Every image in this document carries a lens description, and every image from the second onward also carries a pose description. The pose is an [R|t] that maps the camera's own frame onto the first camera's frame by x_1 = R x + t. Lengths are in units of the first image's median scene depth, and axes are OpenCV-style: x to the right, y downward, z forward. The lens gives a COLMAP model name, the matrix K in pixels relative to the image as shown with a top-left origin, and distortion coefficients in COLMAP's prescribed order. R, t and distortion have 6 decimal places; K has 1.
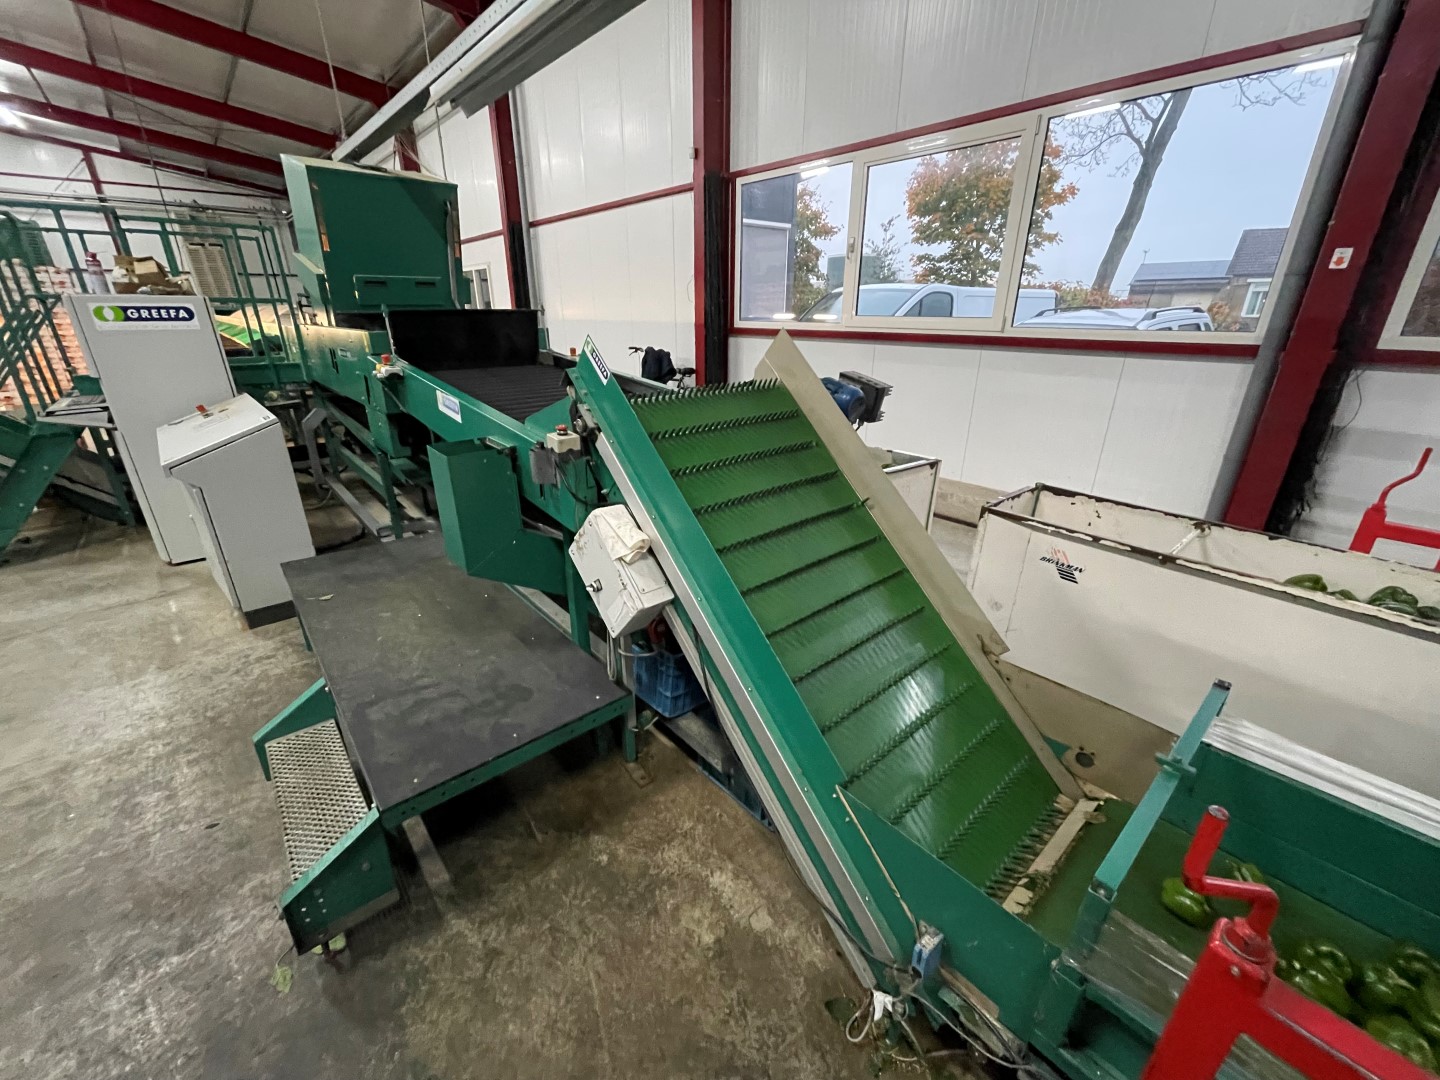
lens RADIAL K [[580.5, 0, 713.4], [0, 580.5, 548.1], [0, 0, 1]] dist [-0.000813, -0.001494]
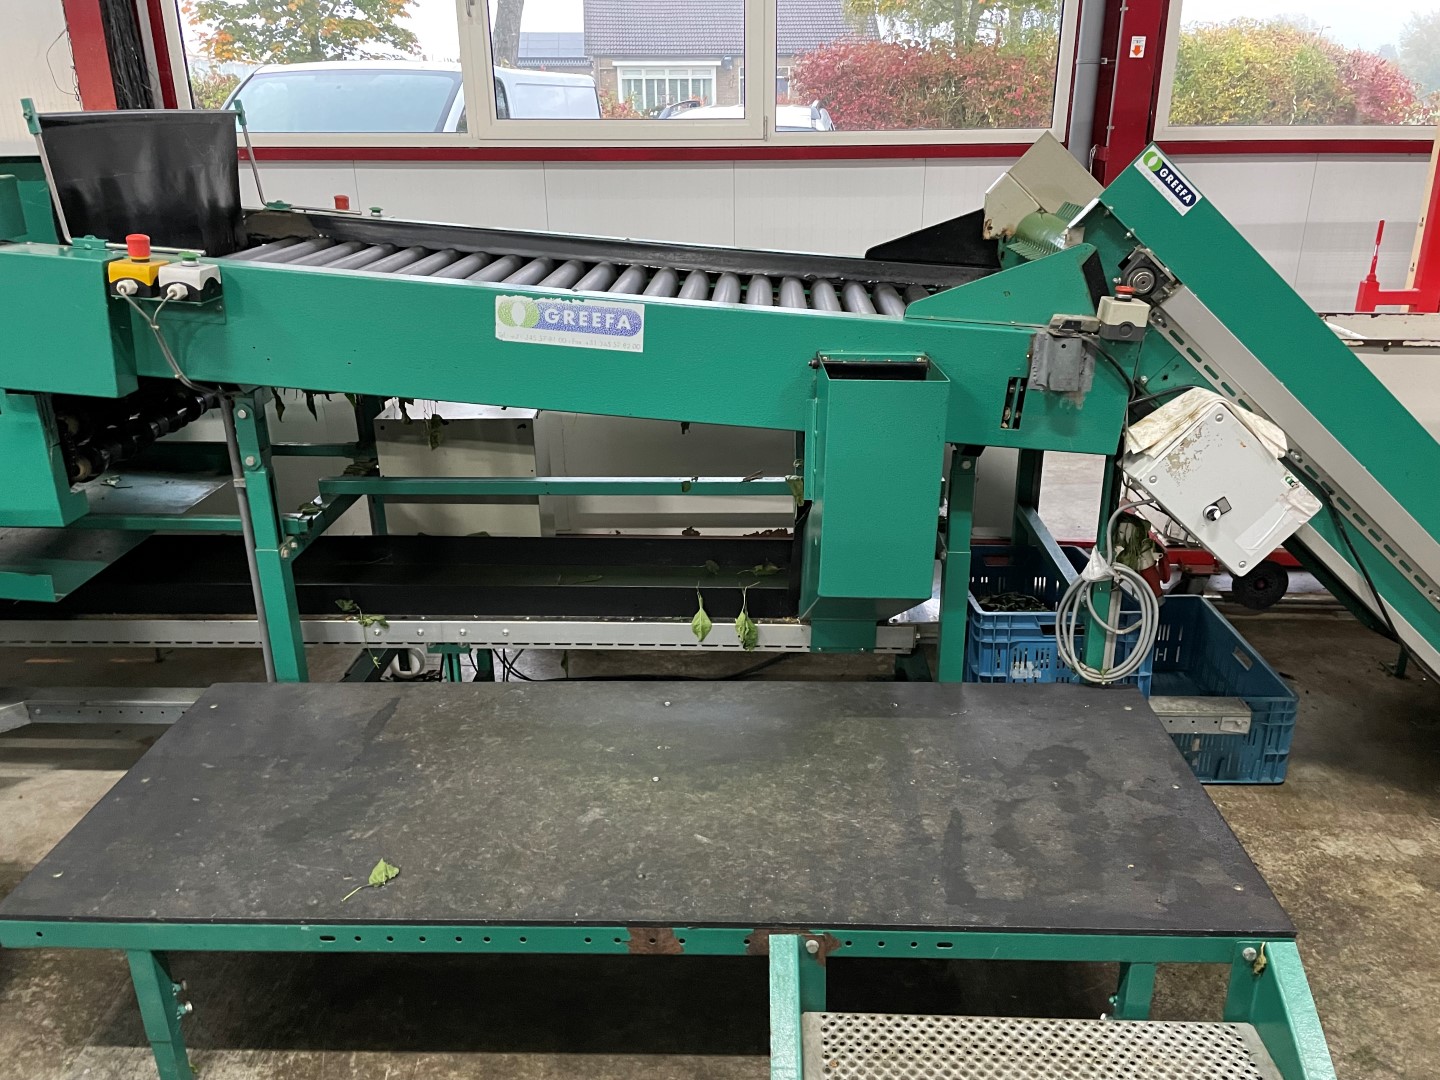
lens RADIAL K [[1092.1, 0, 725.0], [0, 1092.1, 532.7], [0, 0, 1]] dist [0.067643, -0.090738]
pose [[0.668299, -0.273411, 0.691825, -0.441382], [0.288574, 0.952464, 0.097655, -0.059767], [-0.685639, 0.134380, 0.715431, 0.141857]]
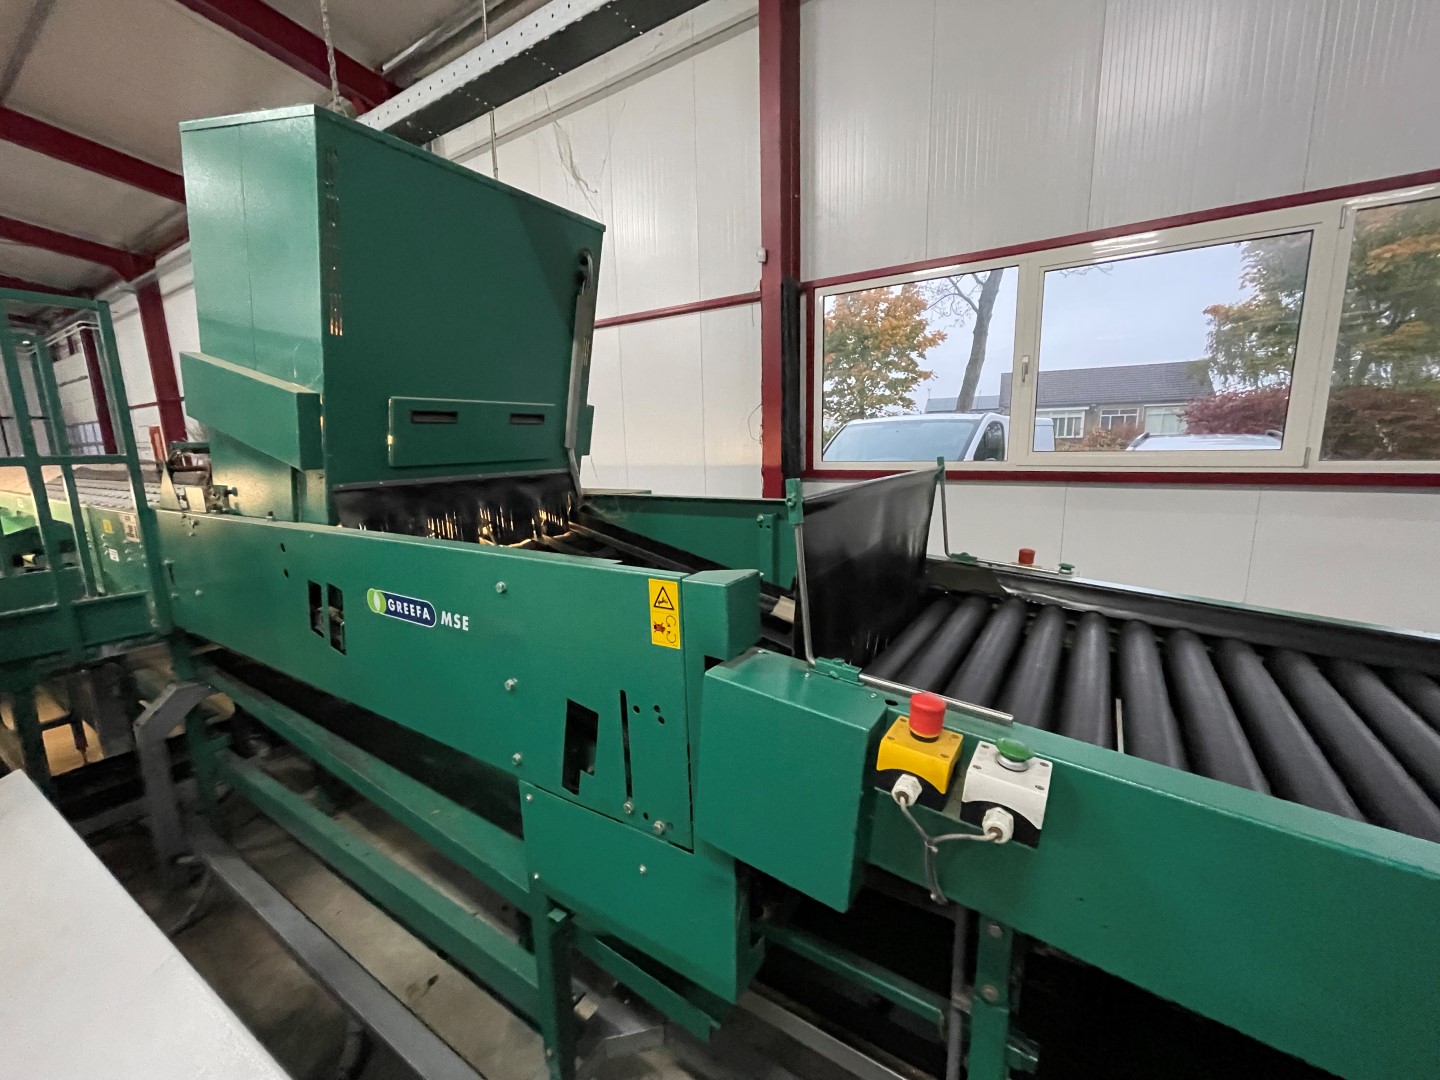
lens RADIAL K [[580.5, 0, 712.5], [0, 580.5, 551.2], [0, 0, 1]] dist [-0.000813, -0.001494]
pose [[0.958284, -0.077514, 0.275106, -0.365280], [0.131921, 0.973817, -0.185139, -0.184841], [-0.253552, 0.213708, 0.943419, 0.411851]]
